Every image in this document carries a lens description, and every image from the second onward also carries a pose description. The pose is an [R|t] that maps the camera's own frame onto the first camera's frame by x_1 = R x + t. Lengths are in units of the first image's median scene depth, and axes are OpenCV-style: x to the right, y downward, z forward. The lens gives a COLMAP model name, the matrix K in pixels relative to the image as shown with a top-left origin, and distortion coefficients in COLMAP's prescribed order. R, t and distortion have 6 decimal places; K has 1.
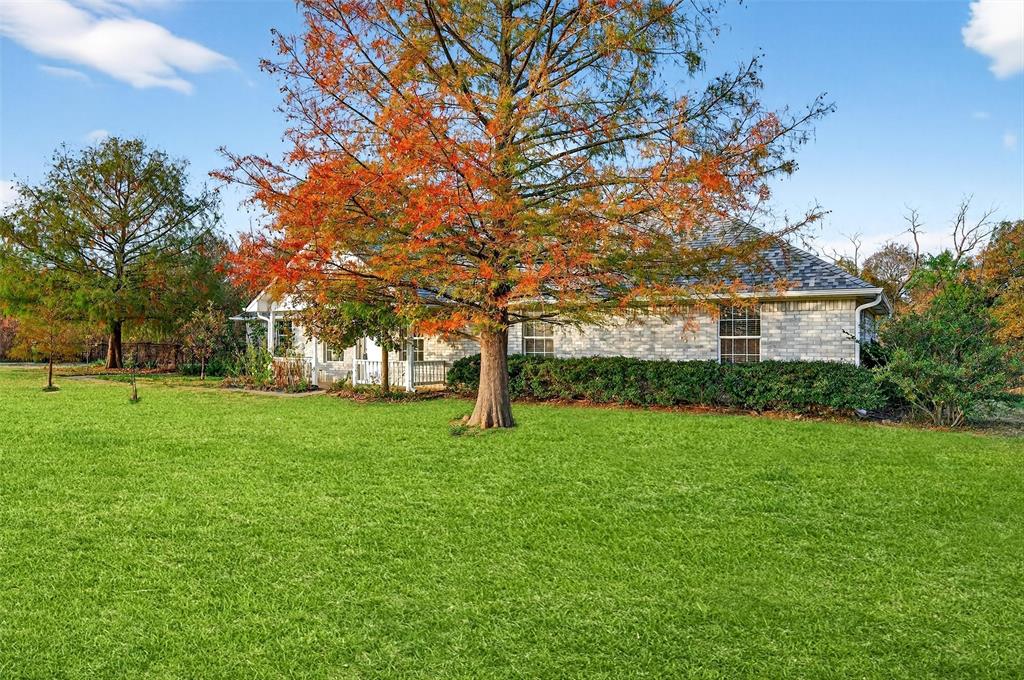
lens RADIAL K [[414.8, 0, 512.9], [0, 414.8, 341.6], [0, 0, 1]] dist [0.001971, 0.000025]
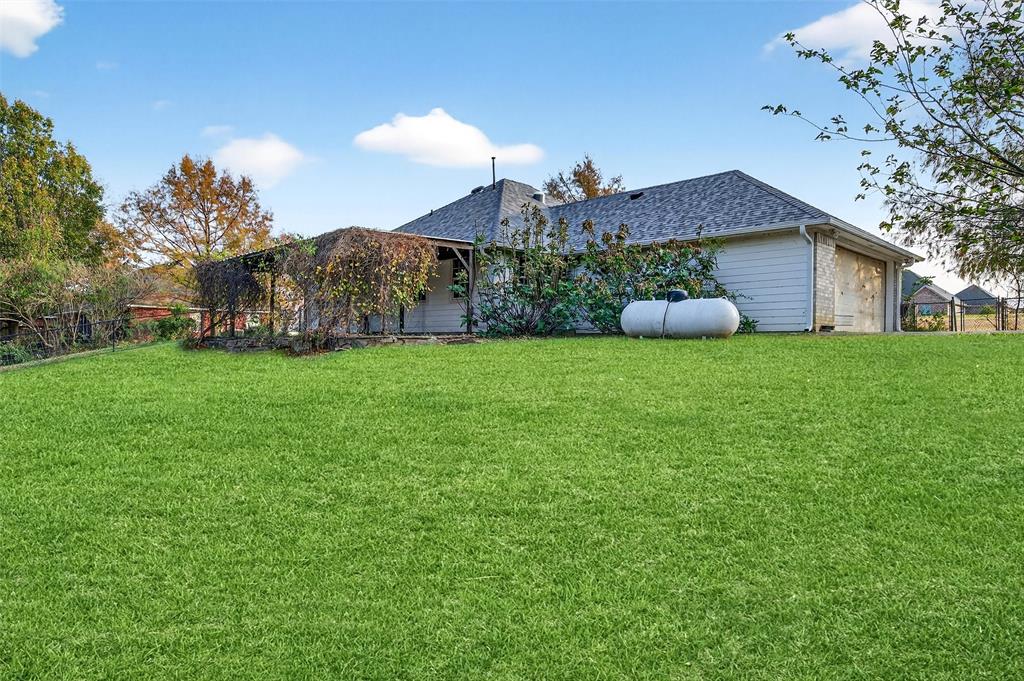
lens RADIAL K [[414.8, 0, 510.5], [0, 414.8, 333.4], [0, 0, 1]] dist [0.001971, 0.000025]
pose [[0.999613, -0.017710, -0.021471, -0.745066], [0.017641, 0.999839, -0.003410, 0.086244], [0.021527, 0.003030, 0.999764, 0.122622]]
